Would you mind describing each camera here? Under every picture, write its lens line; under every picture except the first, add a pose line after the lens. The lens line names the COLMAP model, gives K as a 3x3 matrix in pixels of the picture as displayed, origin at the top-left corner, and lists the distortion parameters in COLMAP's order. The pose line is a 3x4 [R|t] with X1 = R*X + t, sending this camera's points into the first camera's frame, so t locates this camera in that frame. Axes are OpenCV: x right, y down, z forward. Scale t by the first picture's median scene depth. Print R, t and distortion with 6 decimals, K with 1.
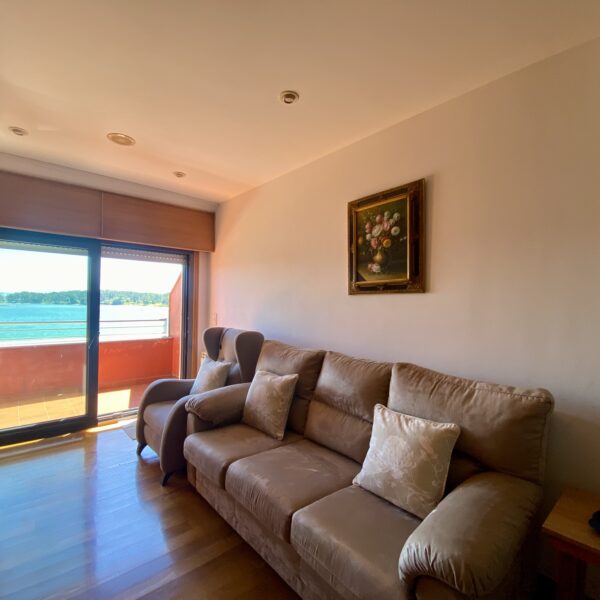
lens RADIAL K [[314.8, 0, 296.4], [0, 314.8, 302.0], [0, 0, 1]] dist [0.008004, -0.012636]
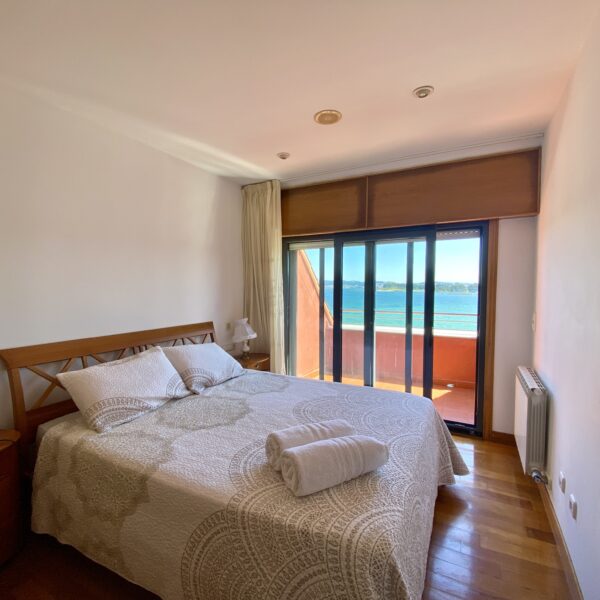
lens RADIAL K [[314.8, 0, 300.8], [0, 314.8, 310.2], [0, 0, 1]] dist [0.008004, -0.012636]
pose [[0.325570, 0.048762, -0.944260, 0.242776], [0.011092, 0.998404, 0.055382, -0.017481], [0.945453, -0.028505, 0.324510, 0.521223]]
